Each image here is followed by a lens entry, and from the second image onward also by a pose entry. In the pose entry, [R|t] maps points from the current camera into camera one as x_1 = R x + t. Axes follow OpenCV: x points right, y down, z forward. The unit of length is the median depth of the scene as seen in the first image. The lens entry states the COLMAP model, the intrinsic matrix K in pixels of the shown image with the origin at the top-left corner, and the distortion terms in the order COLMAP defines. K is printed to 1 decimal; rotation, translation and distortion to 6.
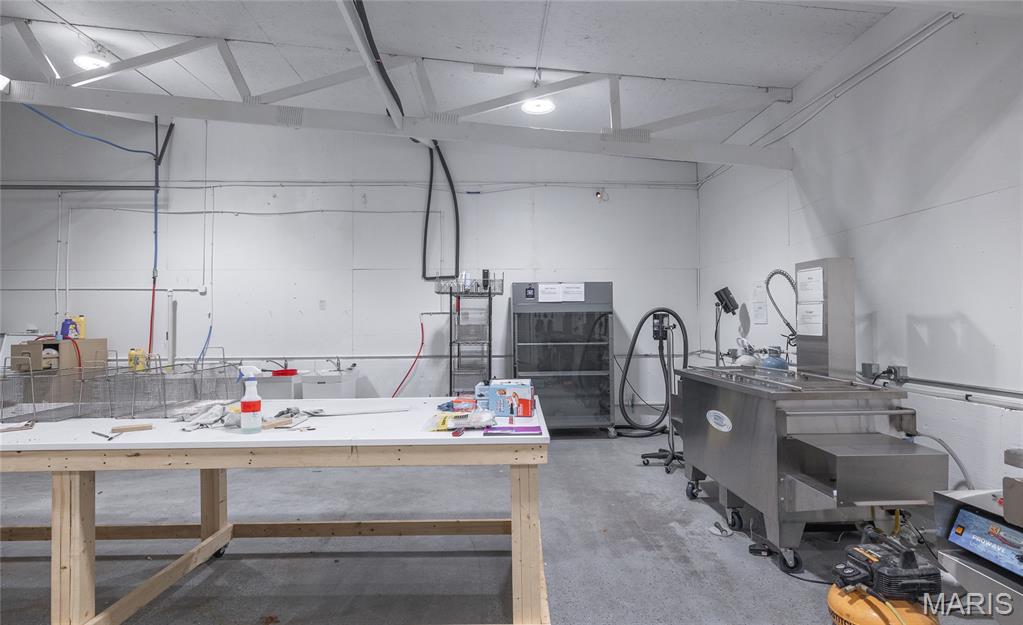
lens RADIAL K [[525.3, 0, 517.0], [0, 525.3, 310.6], [0, 0, 1]] dist [-0.001333, -0.000520]
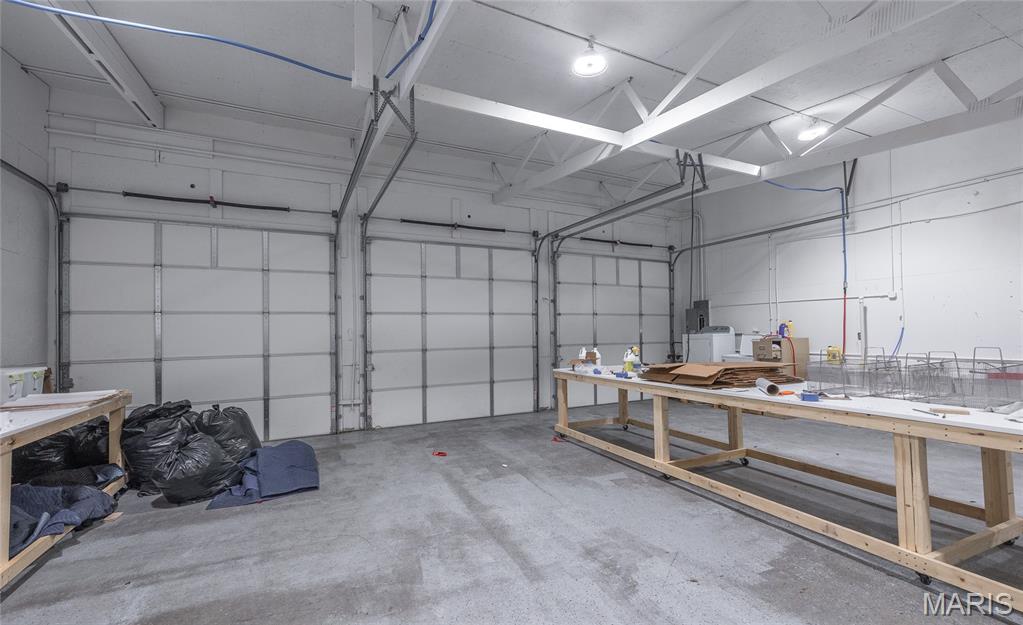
lens RADIAL K [[438.5, 0, 513.5], [0, 438.5, 321.3], [0, 0, 1]] dist [0.002686, 0.000488]
pose [[0.408545, -0.022527, -0.912460, -0.081590], [0.035304, 0.999337, -0.008864, -0.005235], [0.912055, -0.028592, 0.409069, -0.138728]]
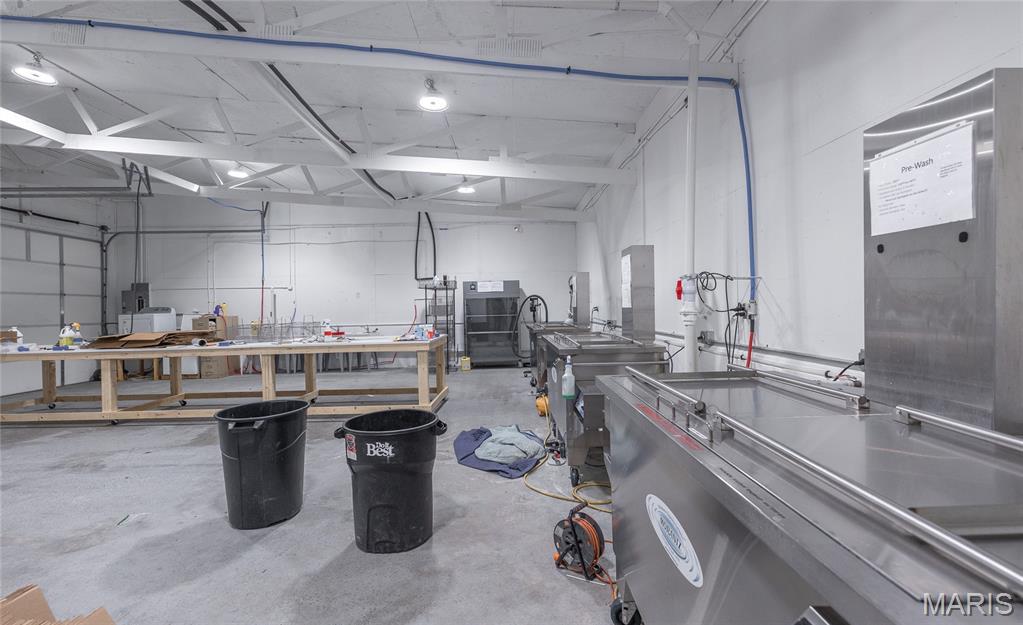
lens RADIAL K [[438.5, 0, 516.2], [0, 438.5, 307.7], [0, 0, 1]] dist [0.002686, 0.000488]
pose [[0.999662, -0.012979, -0.022517, 0.210819], [0.013558, 0.999577, 0.025748, -0.000174], [0.022173, -0.026045, 0.999415, -0.502869]]
